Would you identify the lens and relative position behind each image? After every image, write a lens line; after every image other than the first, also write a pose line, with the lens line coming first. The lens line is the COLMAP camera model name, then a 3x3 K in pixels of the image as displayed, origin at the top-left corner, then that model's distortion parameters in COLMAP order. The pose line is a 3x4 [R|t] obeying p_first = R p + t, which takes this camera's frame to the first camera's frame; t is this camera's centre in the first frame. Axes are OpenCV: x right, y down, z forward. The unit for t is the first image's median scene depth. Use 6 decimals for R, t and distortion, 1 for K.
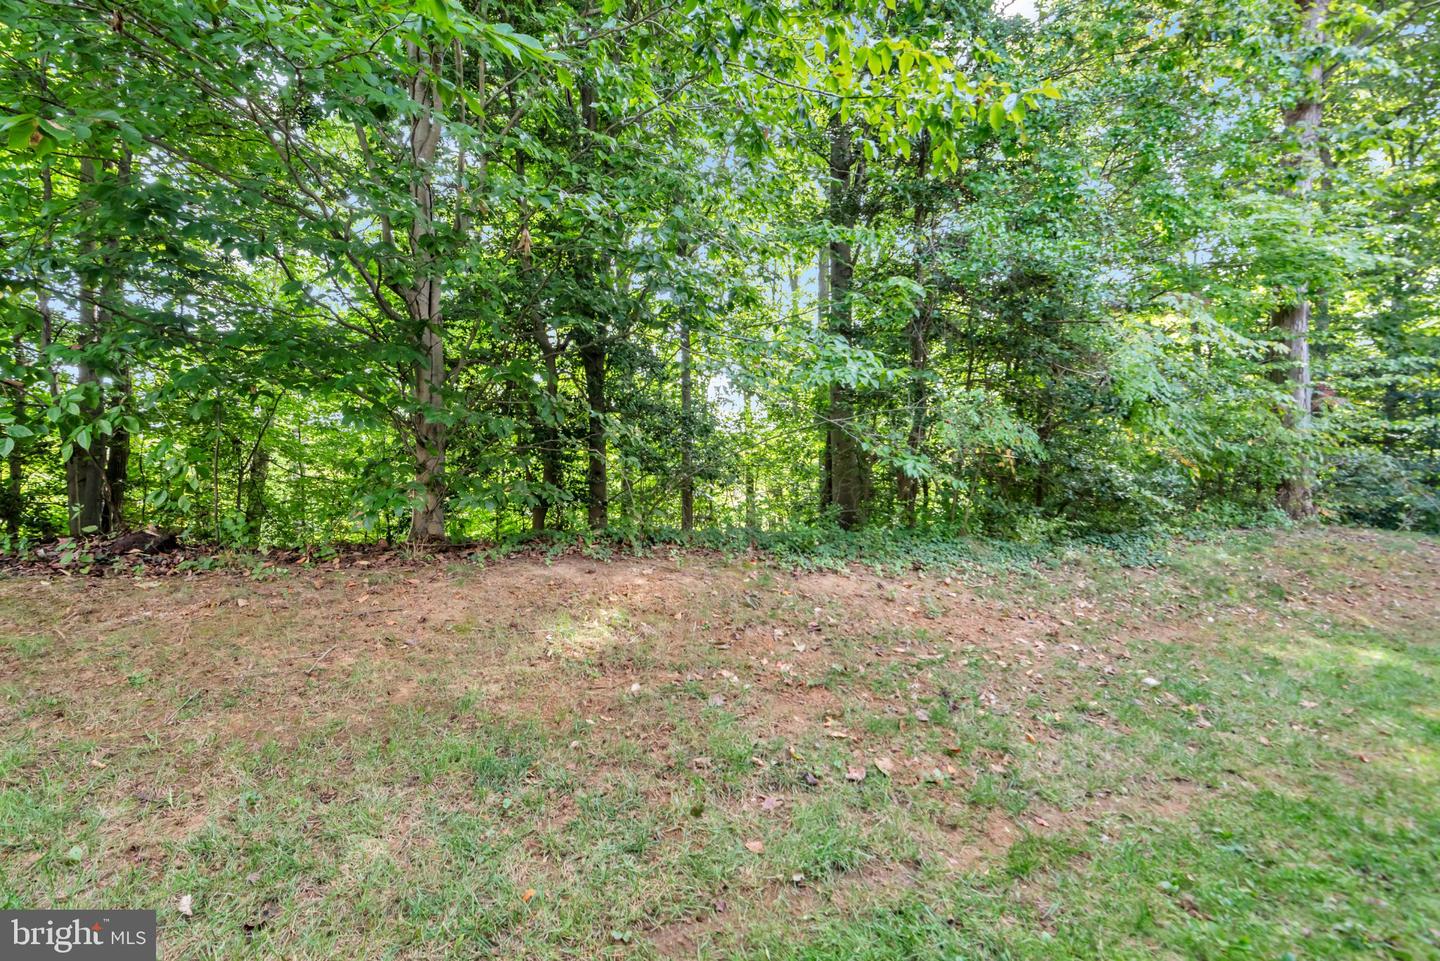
lens RADIAL K [[650.6, 0, 715.3], [0, 650.6, 473.3], [0, 0, 1]] dist [0.012088, -0.000003]
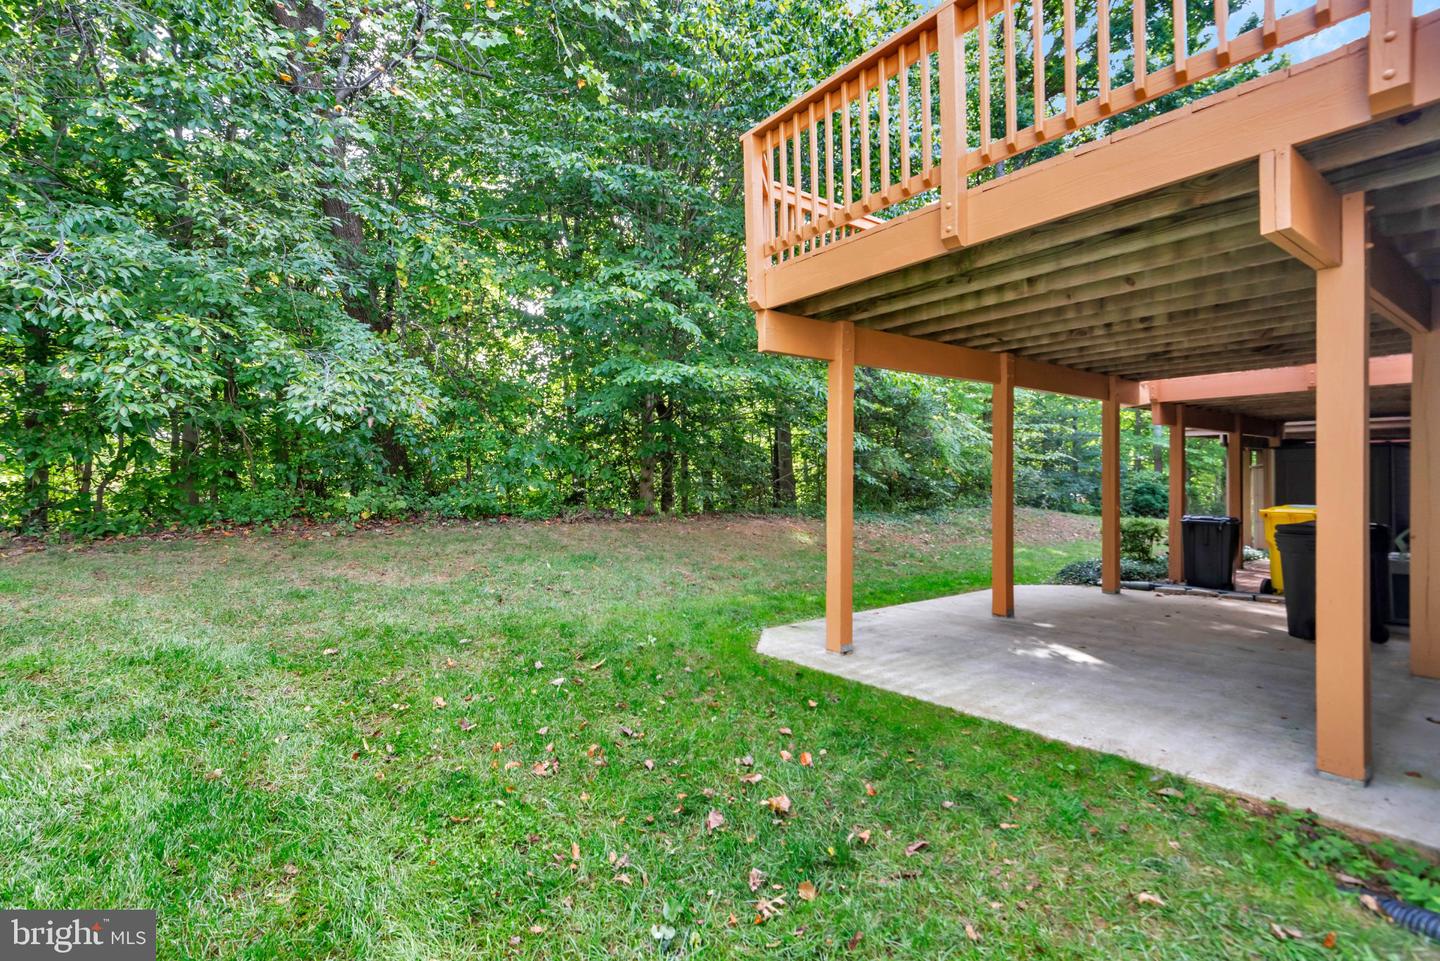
lens RADIAL K [[650.6, 0, 712.8], [0, 650.6, 475.0], [0, 0, 1]] dist [0.012088, -0.000003]
pose [[0.954524, 0.002269, 0.298127, -1.084615], [-0.002038, 0.999997, -0.001085, -0.023963], [-0.298128, 0.000428, 0.954526, -1.275661]]
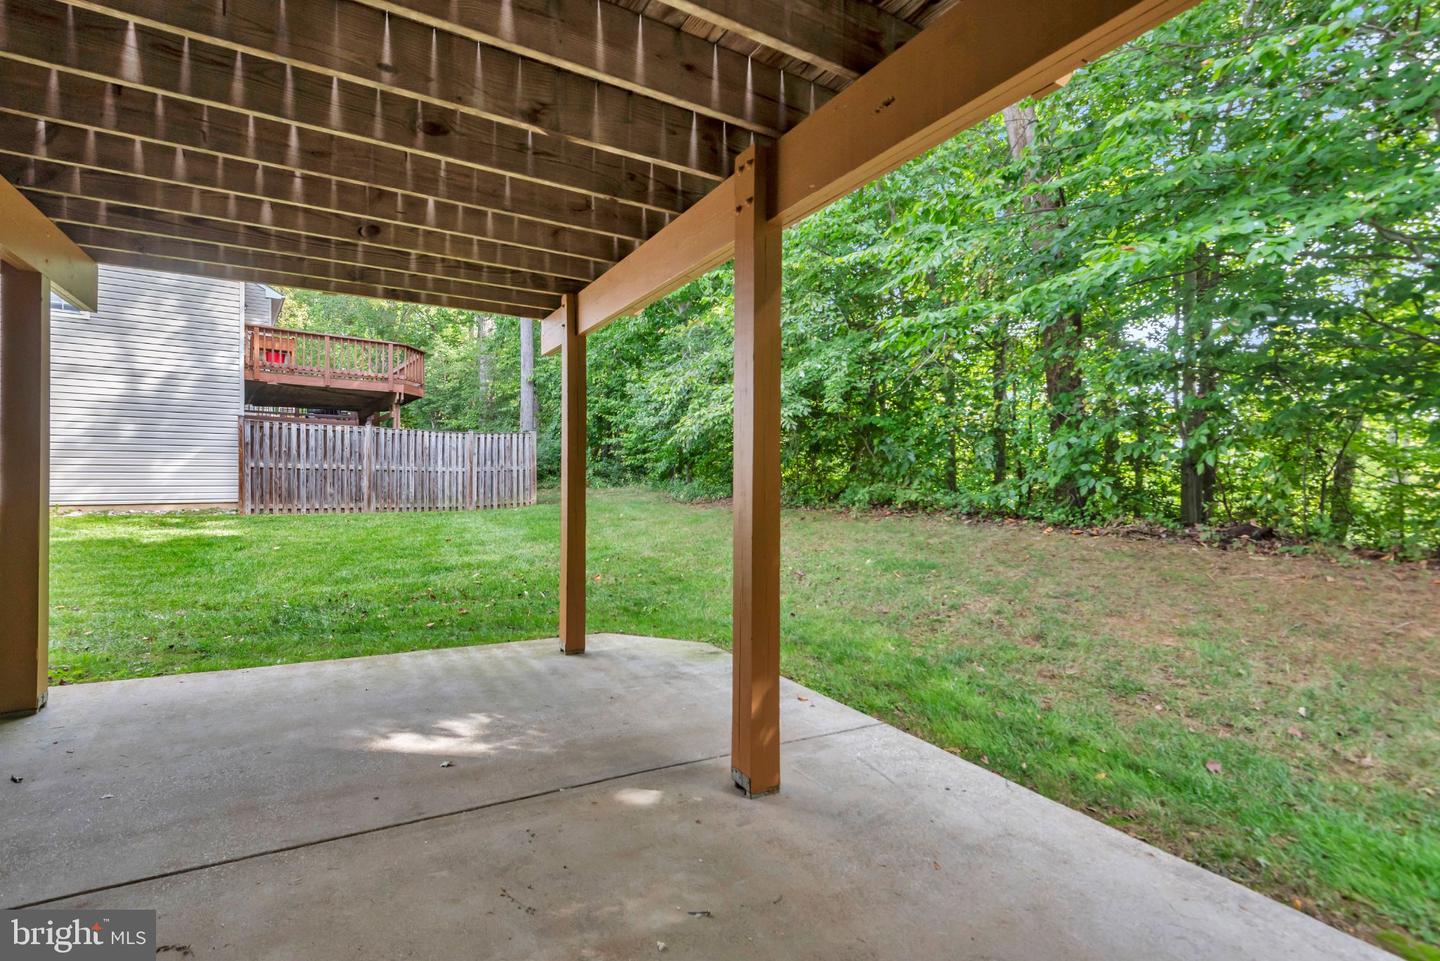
lens RADIAL K [[650.6, 0, 705.8], [0, 650.6, 469.5], [0, 0, 1]] dist [0.012088, -0.000003]
pose [[0.190154, -0.006320, -0.981734, 0.291669], [-0.004784, 0.999961, -0.007364, -0.011577], [0.981743, 0.006097, 0.190116, -0.416446]]
